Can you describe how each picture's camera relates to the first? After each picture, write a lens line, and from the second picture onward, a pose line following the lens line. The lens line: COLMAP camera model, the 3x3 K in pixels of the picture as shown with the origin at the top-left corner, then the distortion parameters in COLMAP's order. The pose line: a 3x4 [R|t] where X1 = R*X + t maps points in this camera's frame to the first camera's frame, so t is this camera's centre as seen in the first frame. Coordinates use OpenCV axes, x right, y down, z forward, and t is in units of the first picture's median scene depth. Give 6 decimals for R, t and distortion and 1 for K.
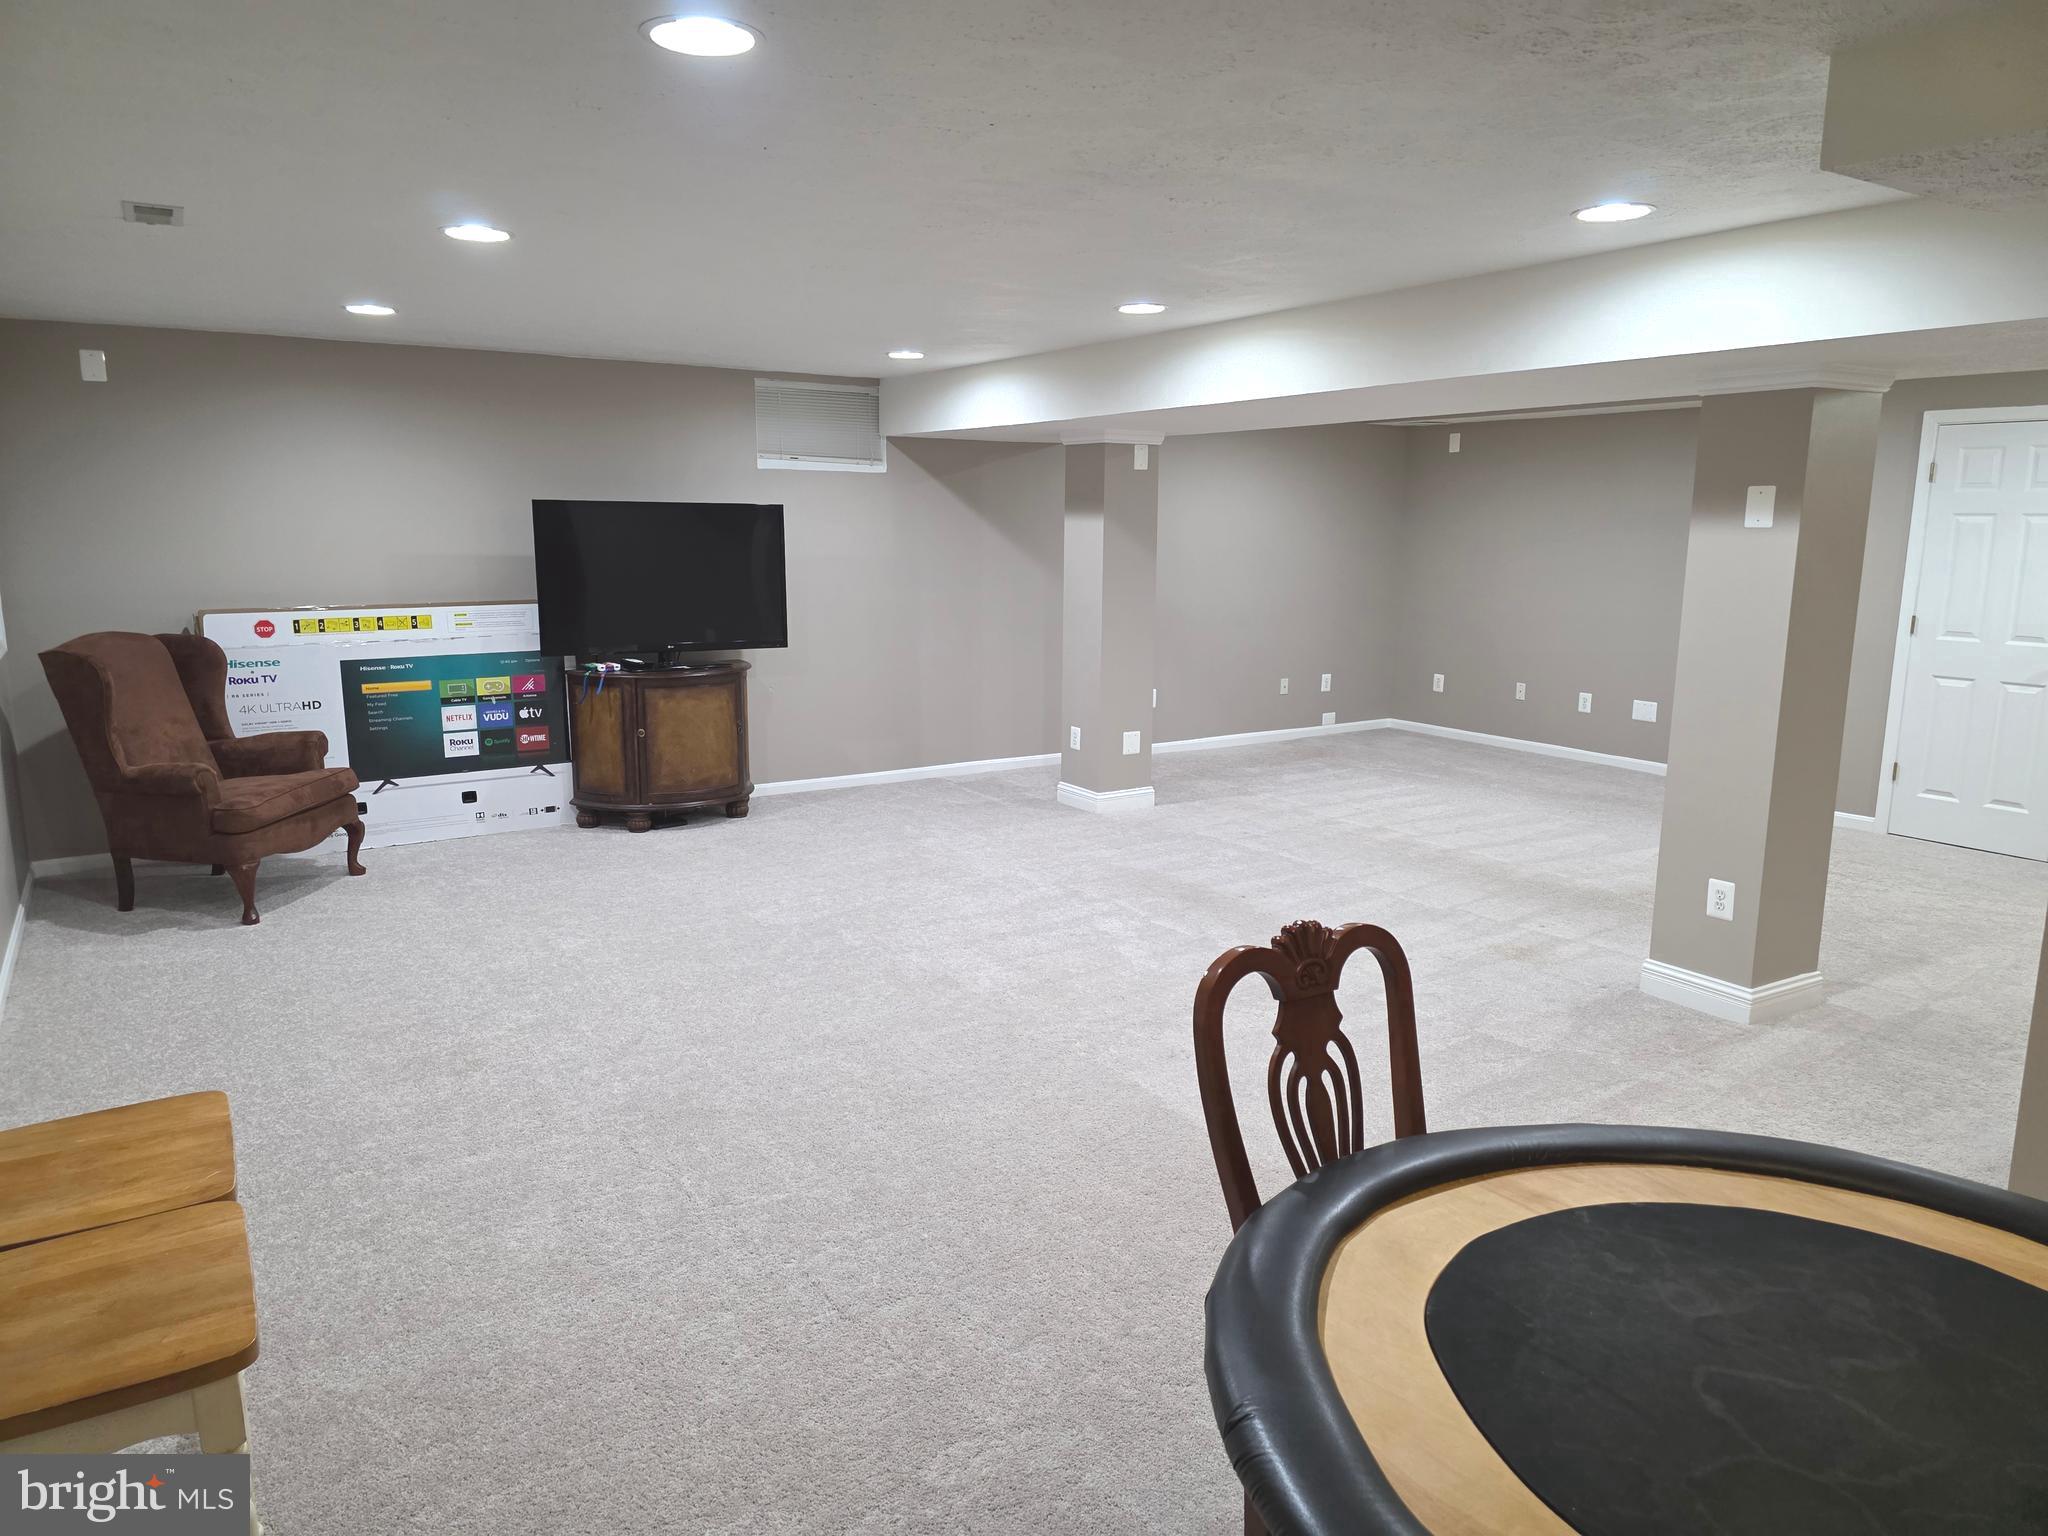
lens RADIAL K [[1372.0, 0, 1021.3], [0, 1372.0, 764.9], [0, 0, 1]] dist [0.075448, -0.078223]
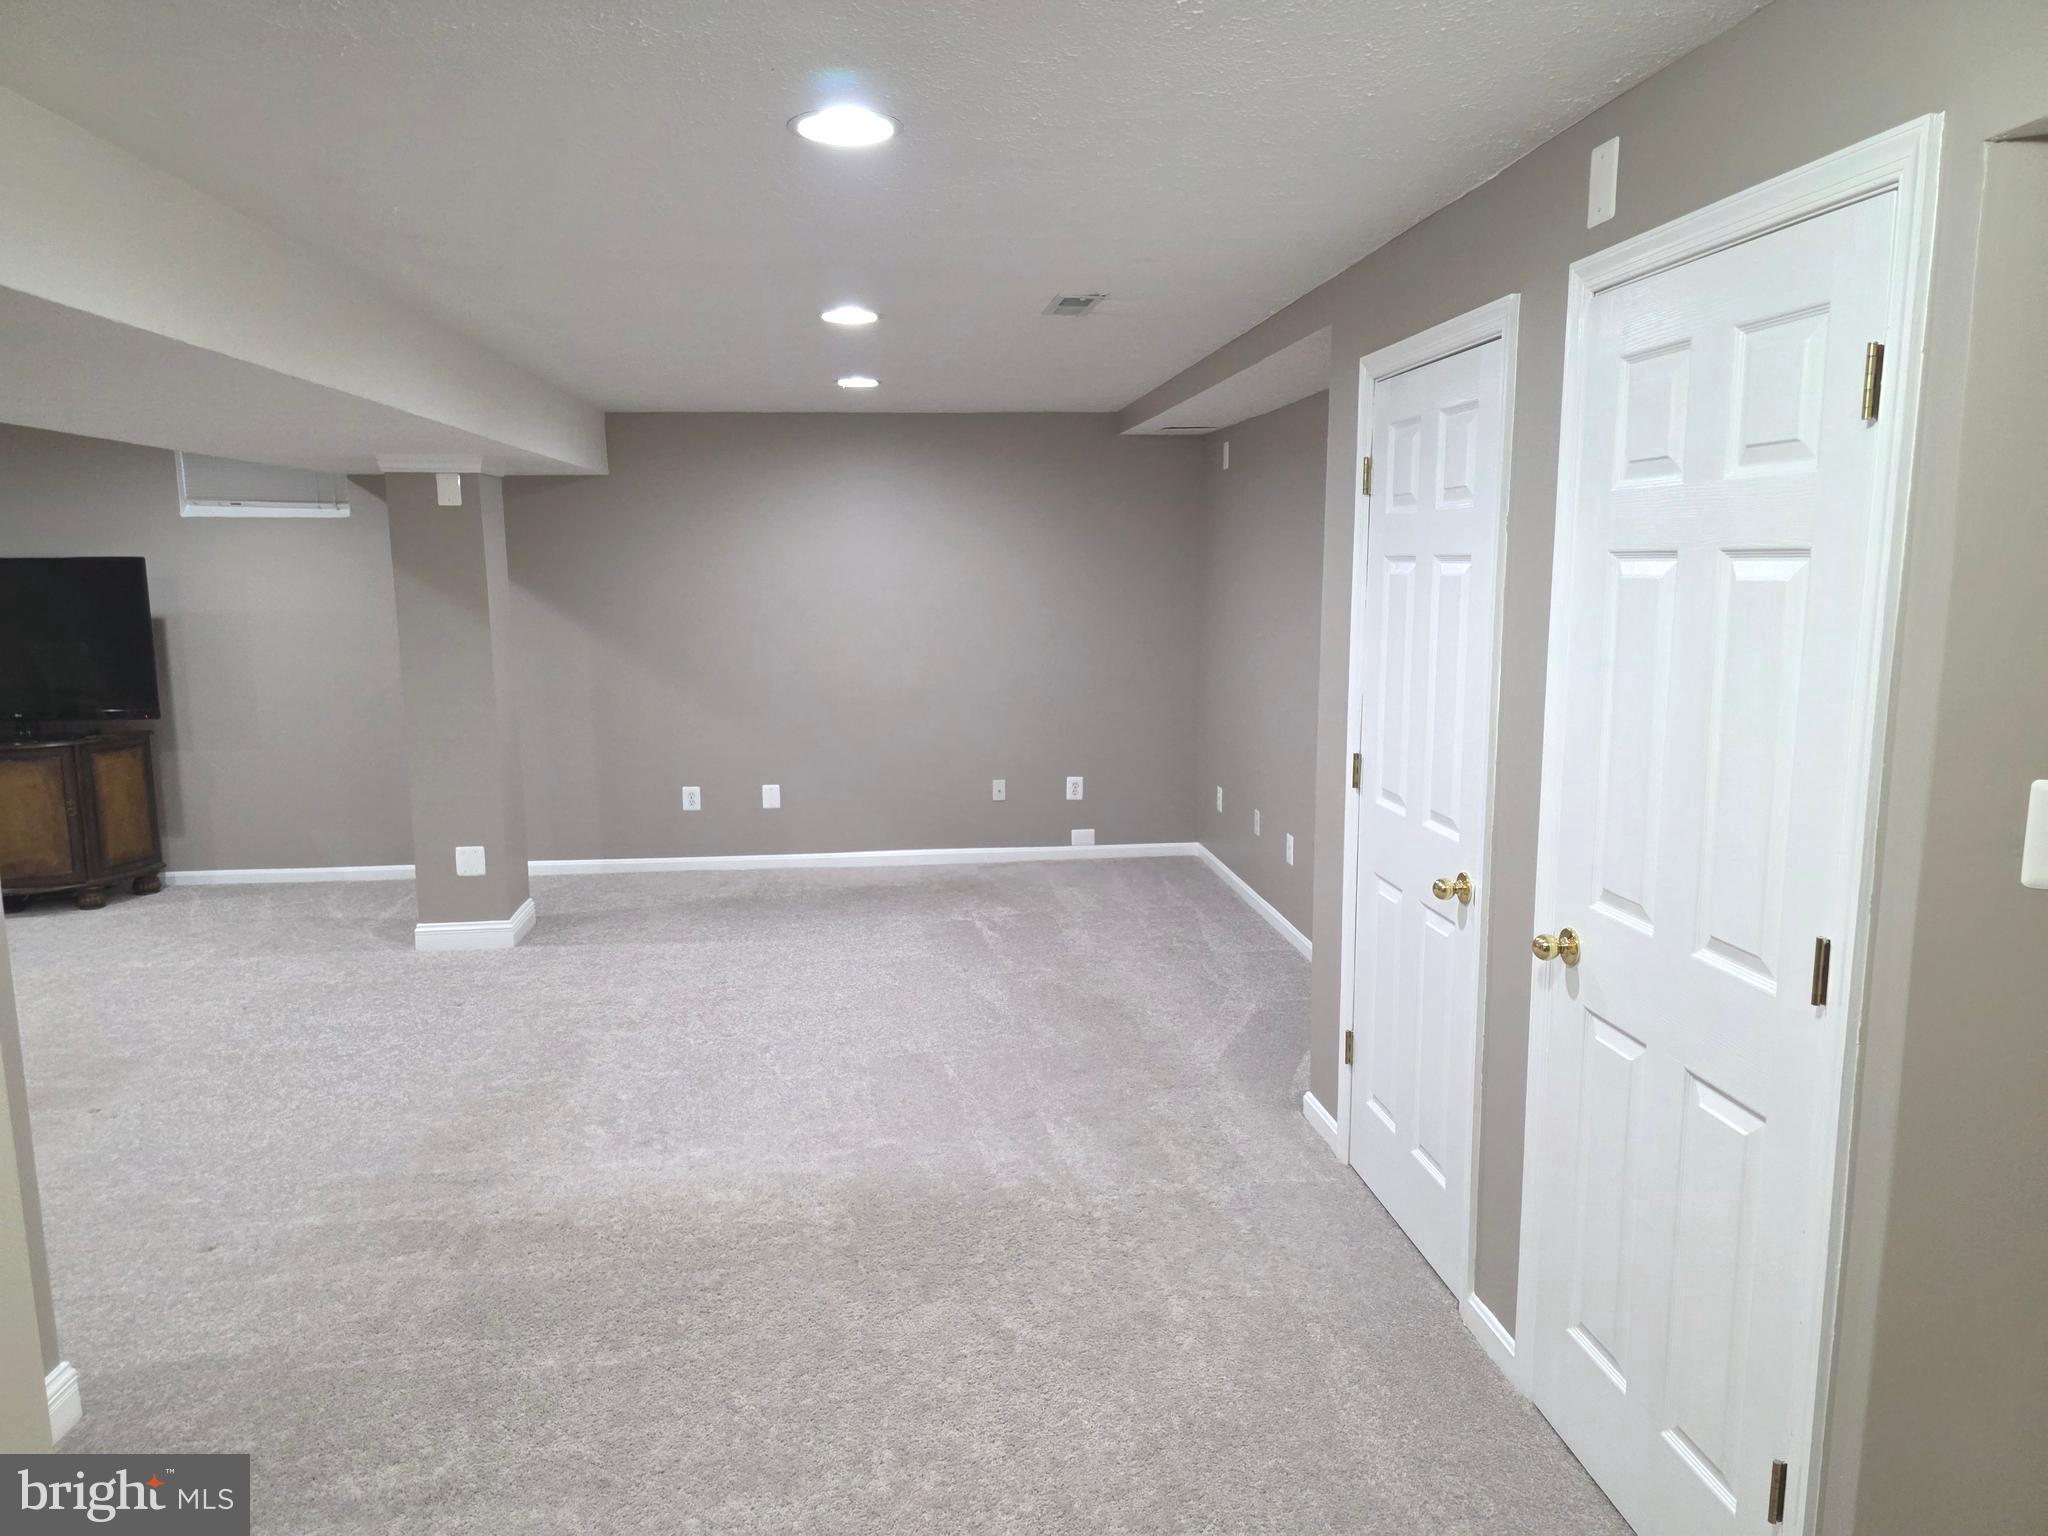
lens RADIAL K [[1372.0, 0, 1019.1], [0, 1372.0, 777.6], [0, 0, 1]] dist [0.075448, -0.078223]
pose [[0.888726, 0.060665, -0.454406, 0.671782], [-0.069534, 0.997576, -0.002814, -0.078060], [0.453134, 0.034097, 0.890790, 0.427062]]
